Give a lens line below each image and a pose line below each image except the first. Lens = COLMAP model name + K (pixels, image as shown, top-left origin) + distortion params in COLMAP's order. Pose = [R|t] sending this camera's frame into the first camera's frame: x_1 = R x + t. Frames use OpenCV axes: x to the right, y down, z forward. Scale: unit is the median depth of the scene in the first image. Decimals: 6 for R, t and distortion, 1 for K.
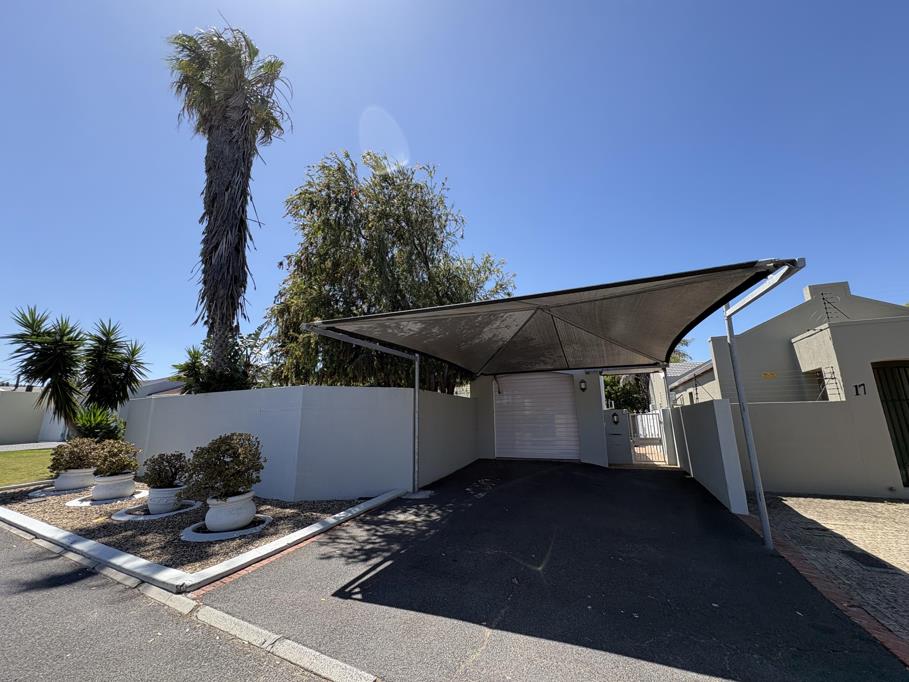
lens RADIAL K [[363.0, 0, 453.2], [0, 363.0, 338.3], [0, 0, 1]] dist [0.000684, -0.000656]
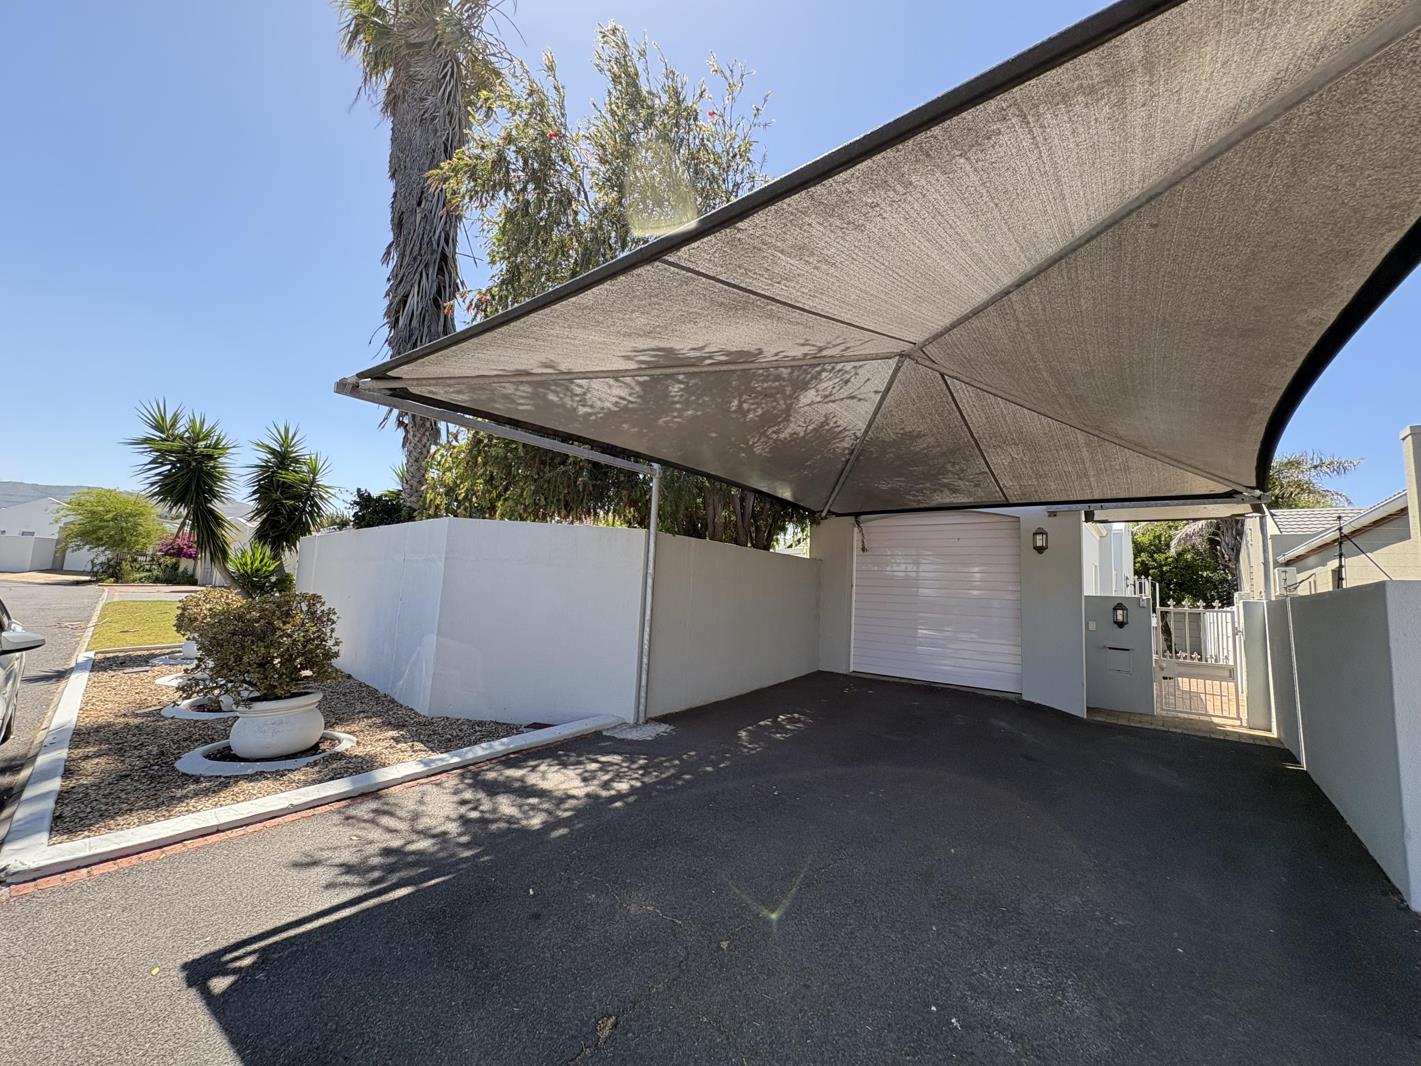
lens RADIAL K [[567.4, 0, 712.4], [0, 567.4, 529.6], [0, 0, 1]] dist [0.000684, -0.000656]
pose [[0.962391, 0.030611, -0.269938, 0.160852], [-0.001699, 0.994290, 0.106695, 0.042338], [0.271663, -0.102224, 0.956948, 0.208554]]
